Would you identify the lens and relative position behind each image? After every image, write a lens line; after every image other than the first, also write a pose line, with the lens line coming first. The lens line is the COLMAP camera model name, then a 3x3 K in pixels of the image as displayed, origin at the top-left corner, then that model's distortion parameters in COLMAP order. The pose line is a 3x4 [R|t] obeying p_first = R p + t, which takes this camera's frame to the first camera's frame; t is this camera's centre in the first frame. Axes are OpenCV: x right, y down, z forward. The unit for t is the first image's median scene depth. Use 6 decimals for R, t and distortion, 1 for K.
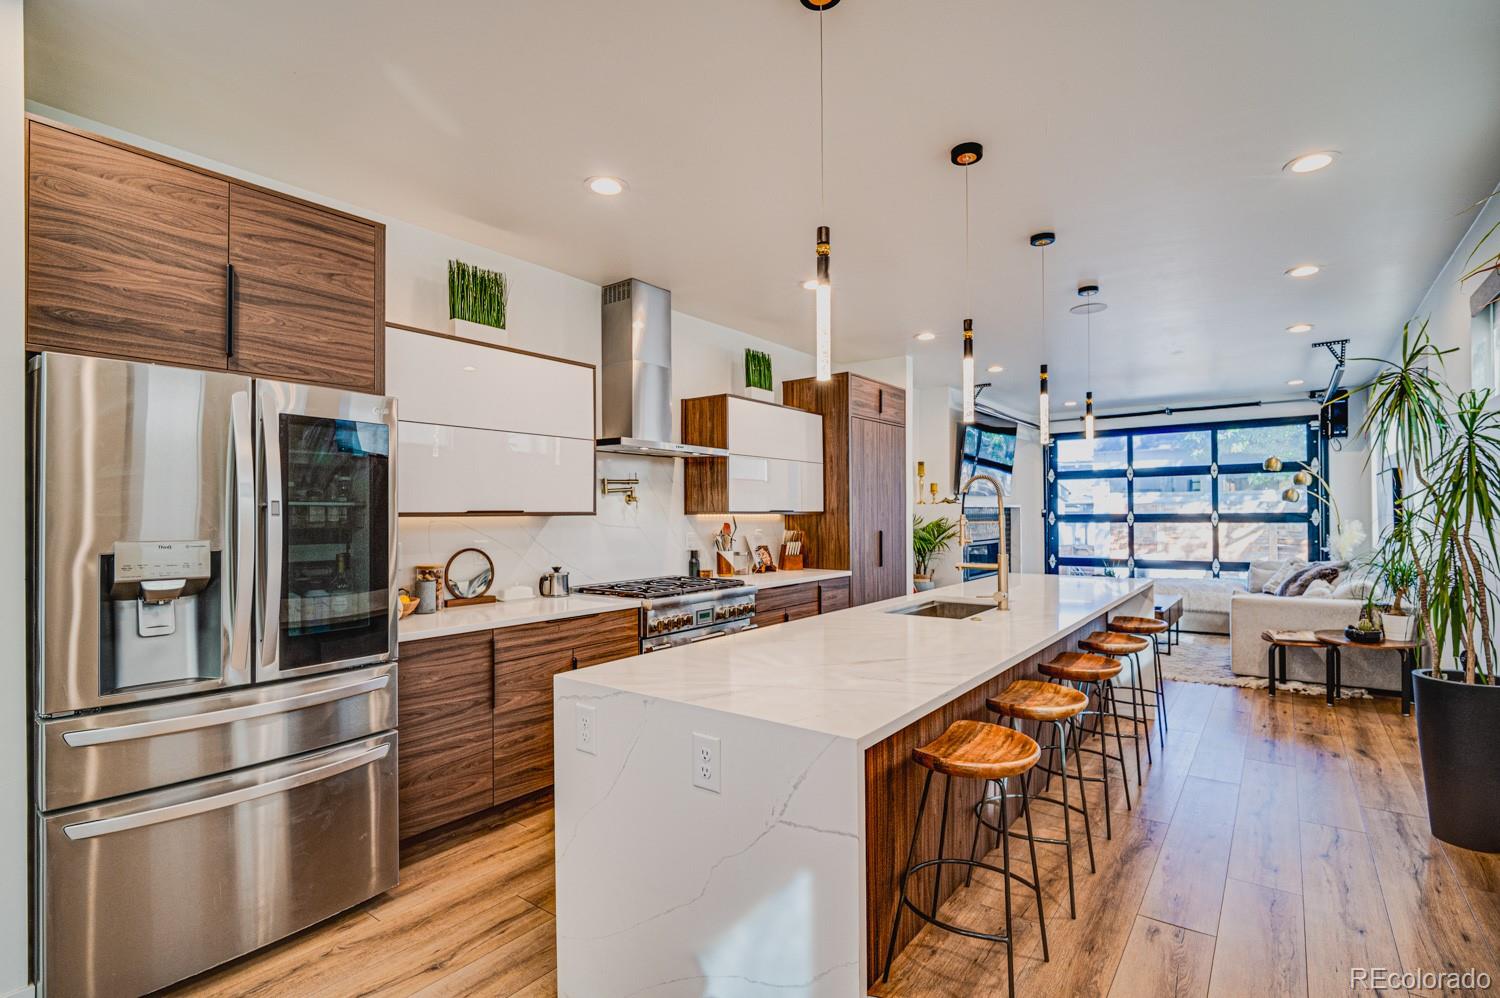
lens RADIAL K [[705.1, 0, 762.5], [0, 705.1, 507.9], [0, 0, 1]] dist [-0.002039, -0.001099]
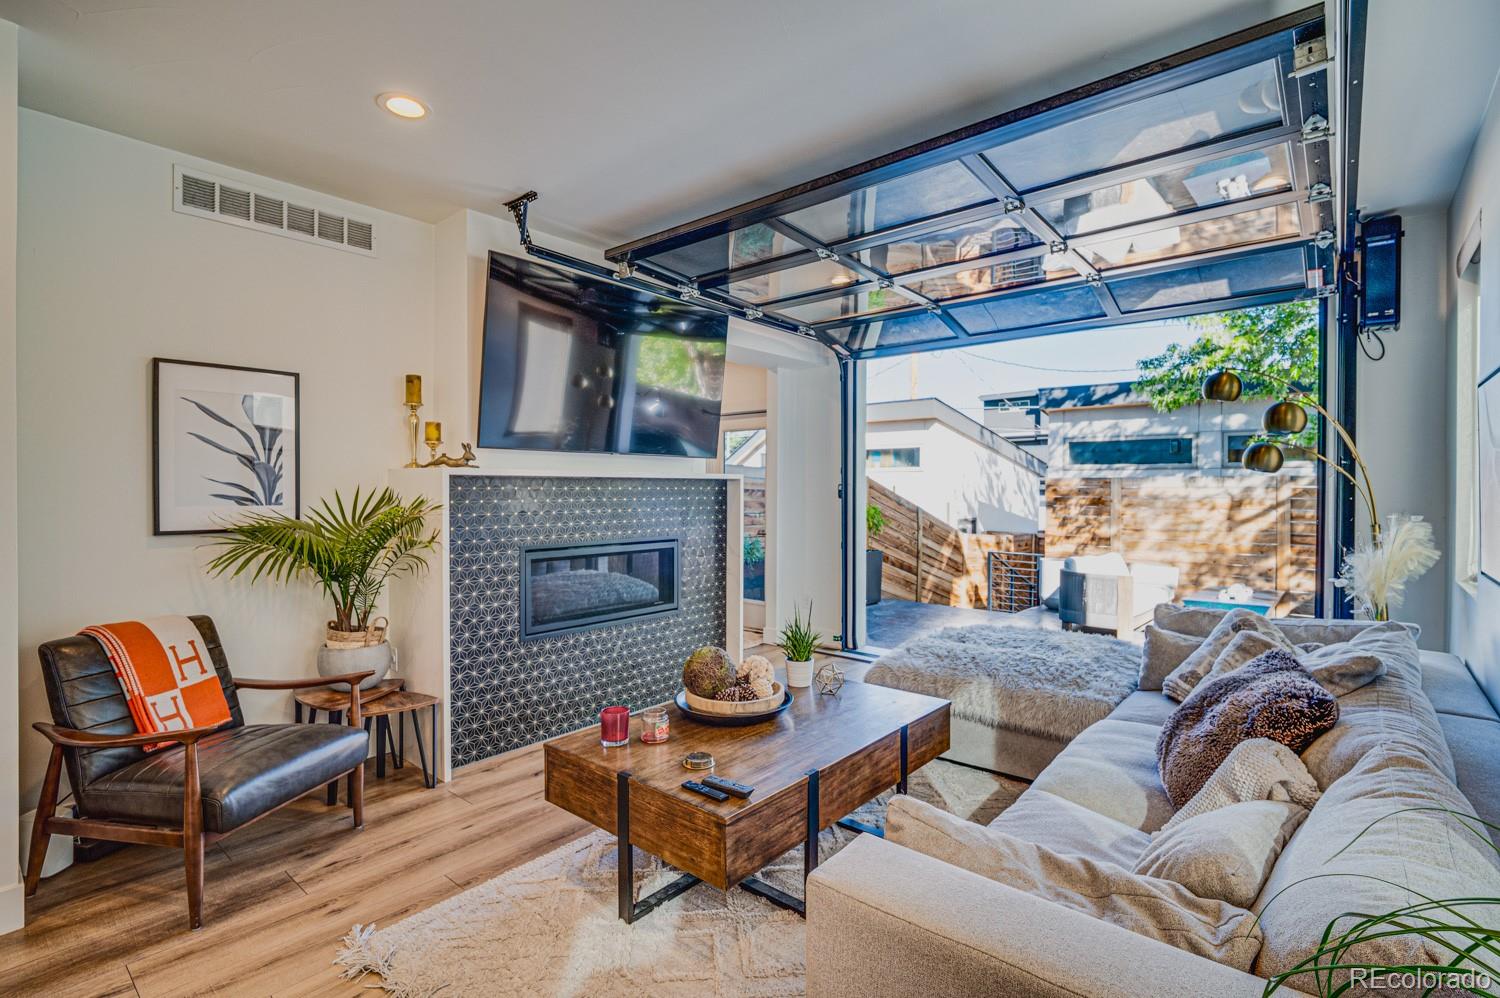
lens RADIAL K [[705.1, 0, 747.1], [0, 705.1, 489.6], [0, 0, 1]] dist [-0.002039, -0.001099]
pose [[0.997797, 0.015338, -0.064547, 0.465733], [-0.014847, 0.999857, 0.008079, 0.003924], [0.064661, -0.007103, 0.997882, 0.547149]]
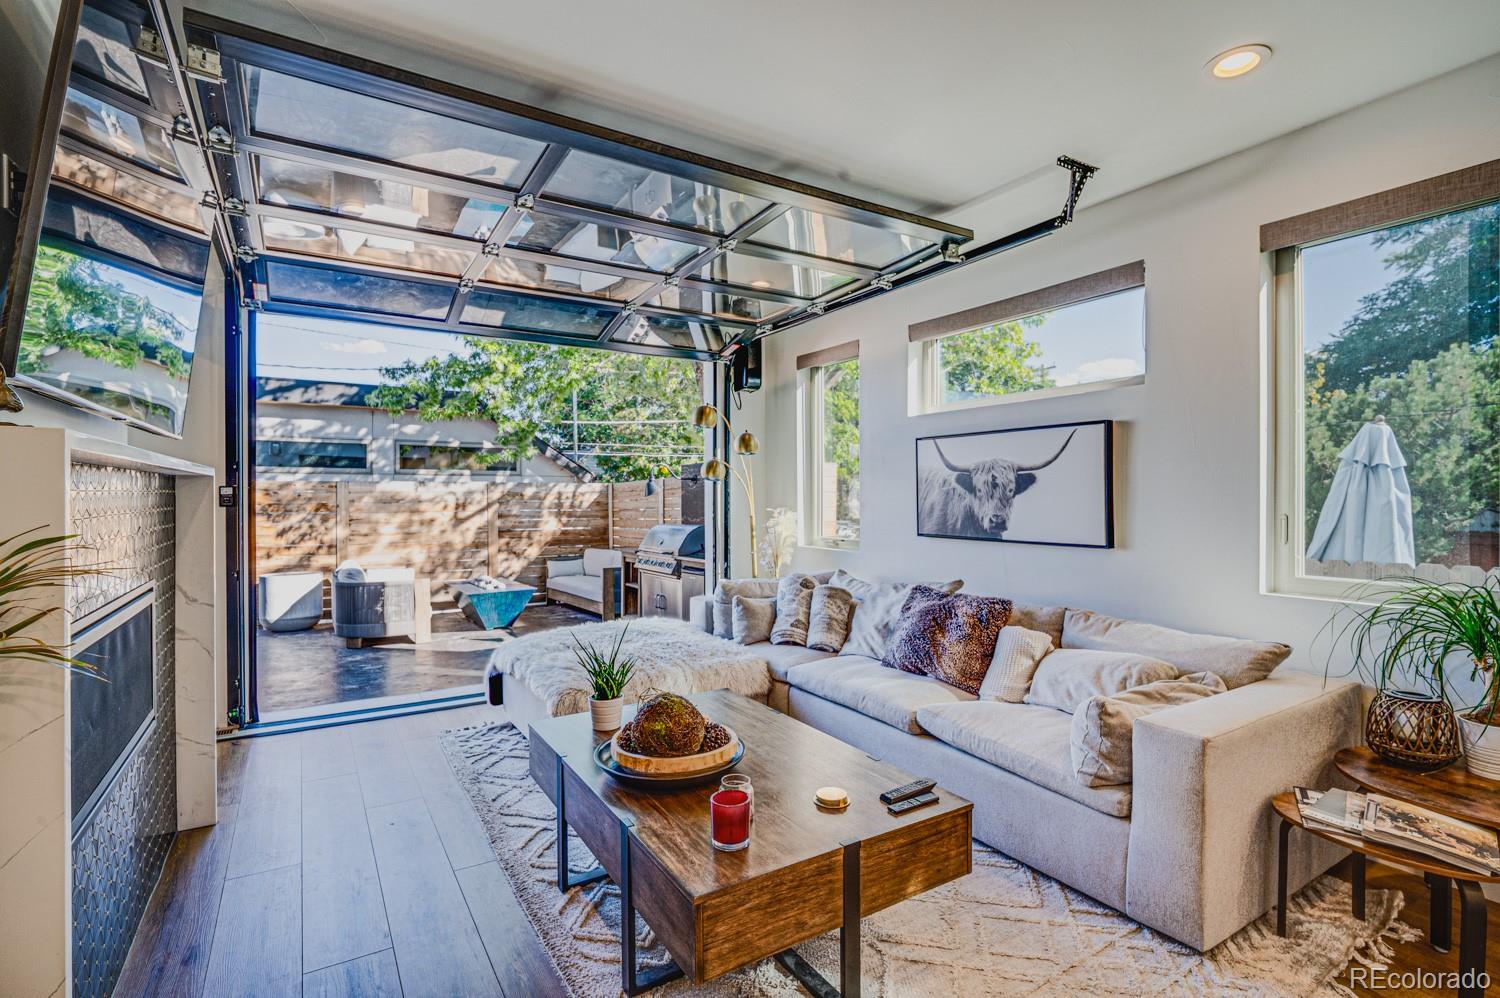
lens RADIAL K [[705.1, 0, 764.7], [0, 705.1, 498.9], [0, 0, 1]] dist [-0.002039, -0.001099]
pose [[0.333604, -0.000625, 0.942713, 0.156548], [-0.006055, 0.999978, 0.002806, 0.007388], [-0.942694, -0.006644, 0.333592, 0.763465]]
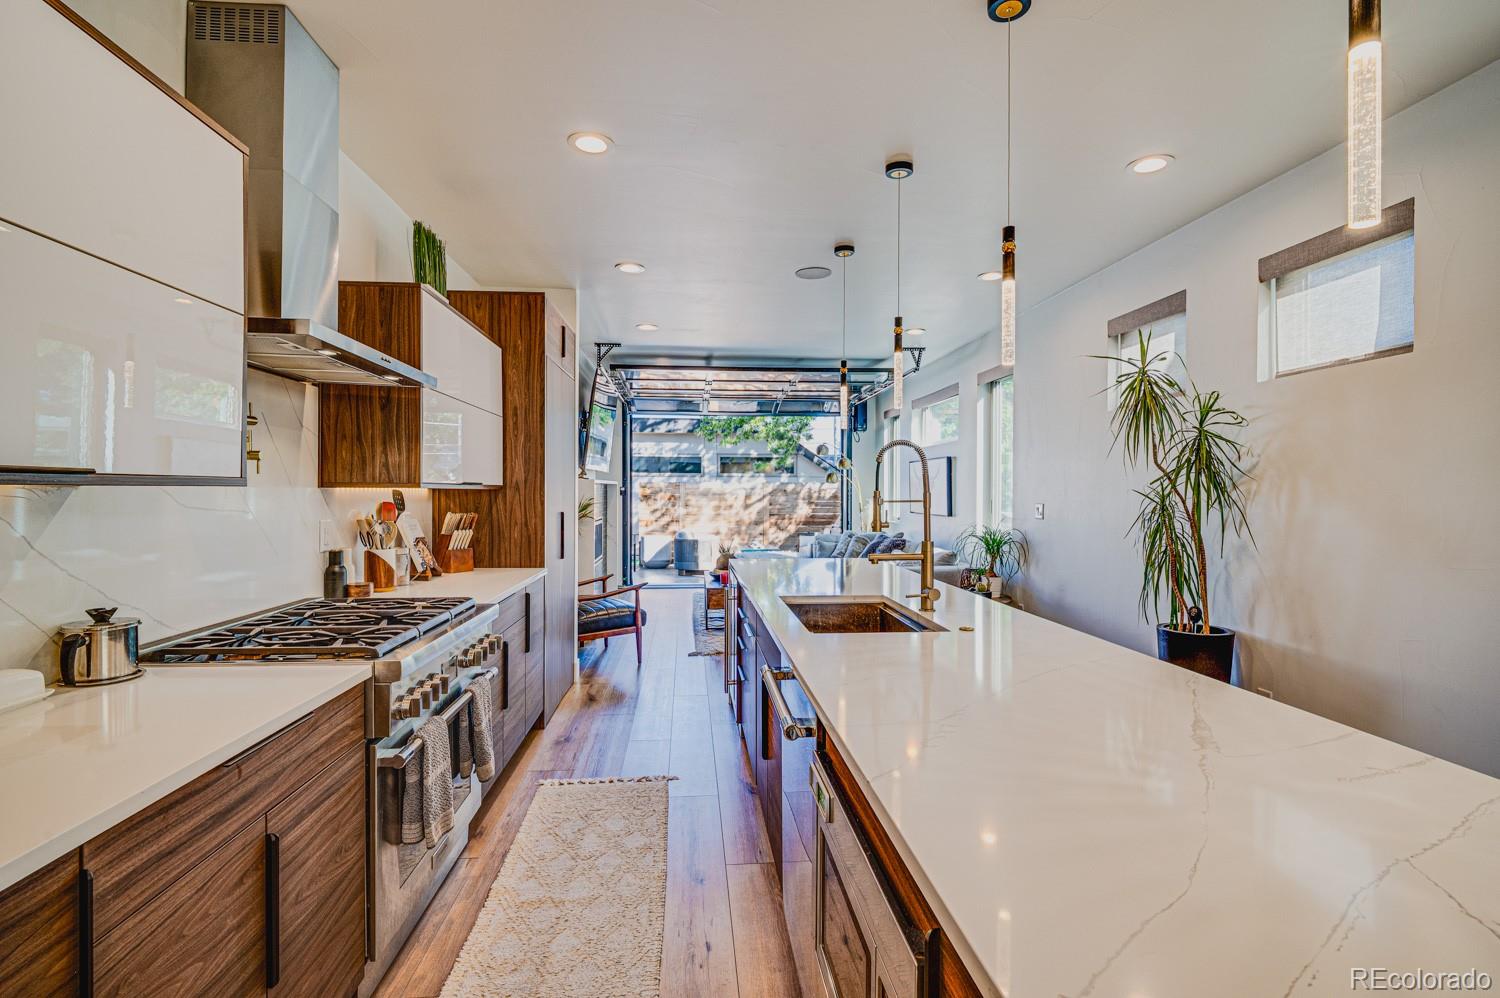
lens RADIAL K [[705.1, 0, 740.4], [0, 705.1, 491.9], [0, 0, 1]] dist [-0.002039, -0.001099]
pose [[0.746872, 0.006278, 0.664938, -0.158991], [-0.012559, 0.999910, 0.004666, 0.004267], [-0.664849, -0.011836, 0.746884, 0.243965]]
